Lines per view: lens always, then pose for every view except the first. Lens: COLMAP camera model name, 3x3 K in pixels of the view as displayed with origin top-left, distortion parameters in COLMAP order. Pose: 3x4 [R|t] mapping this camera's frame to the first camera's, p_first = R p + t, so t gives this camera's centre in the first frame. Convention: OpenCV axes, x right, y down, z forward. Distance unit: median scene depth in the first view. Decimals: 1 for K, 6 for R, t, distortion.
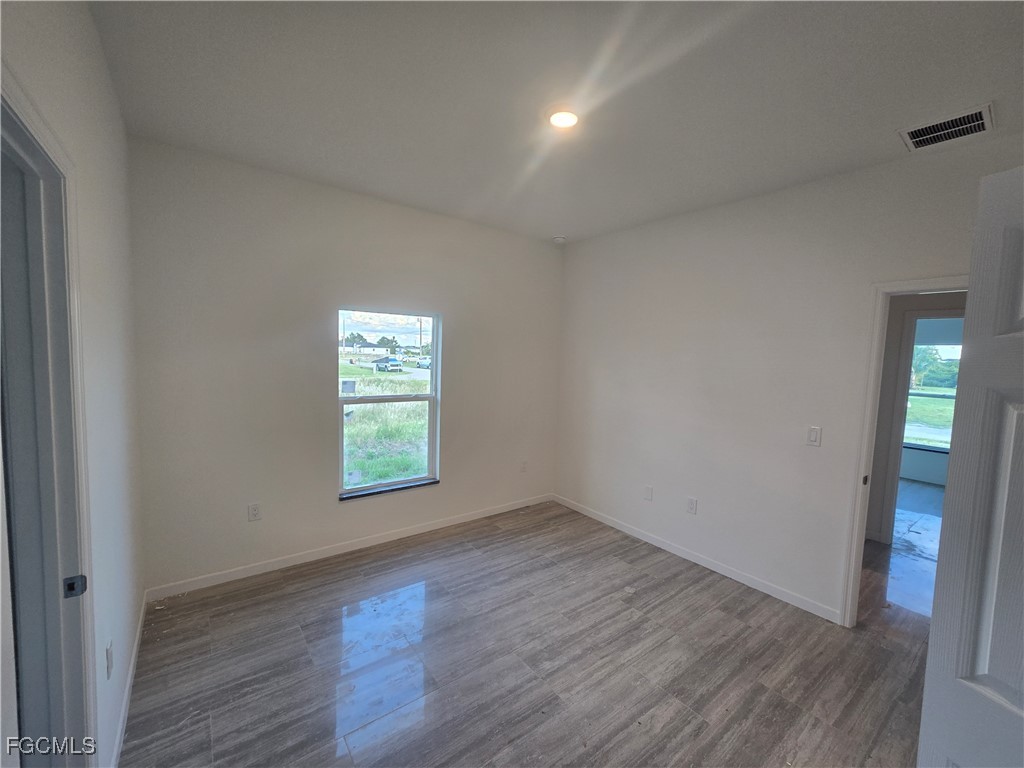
lens RADIAL K [[419.2, 0, 517.0], [0, 419.2, 384.9], [0, 0, 1]] dist [0.001007, 0.001208]
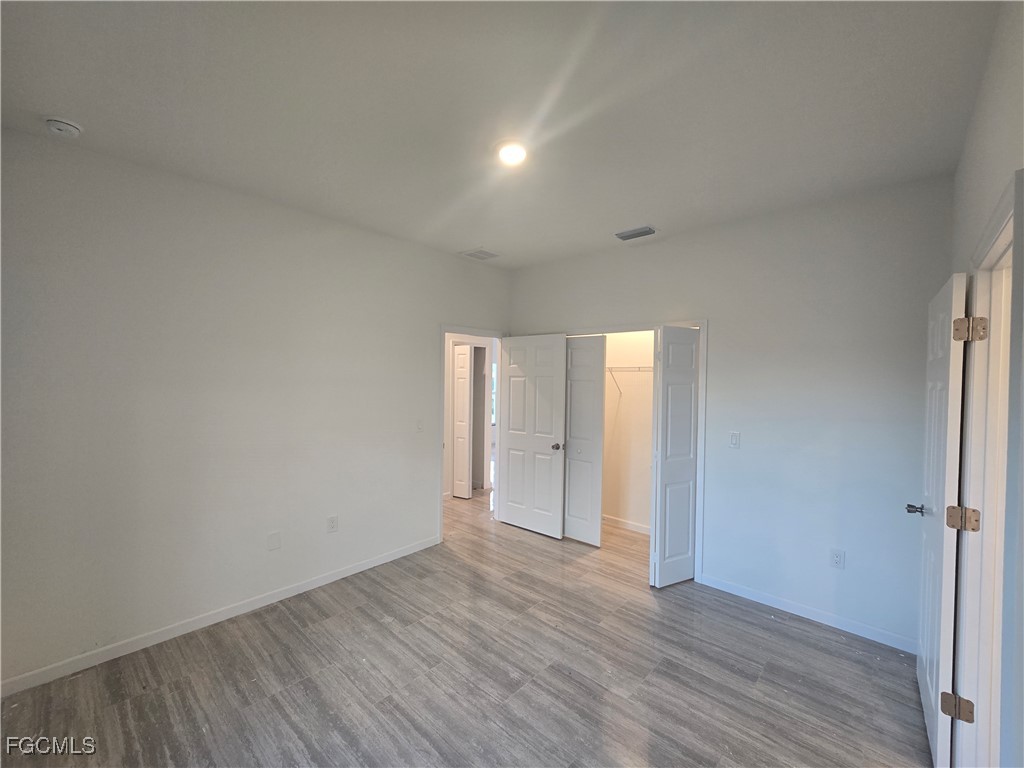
lens RADIAL K [[419.2, 0, 517.0], [0, 419.2, 384.9], [0, 0, 1]] dist [0.001007, 0.001208]
pose [[-0.173372, -0.053222, 0.983417, -0.720850], [0.052347, 0.996629, 0.063165, -0.083805], [-0.983464, 0.062430, -0.170002, 0.898780]]
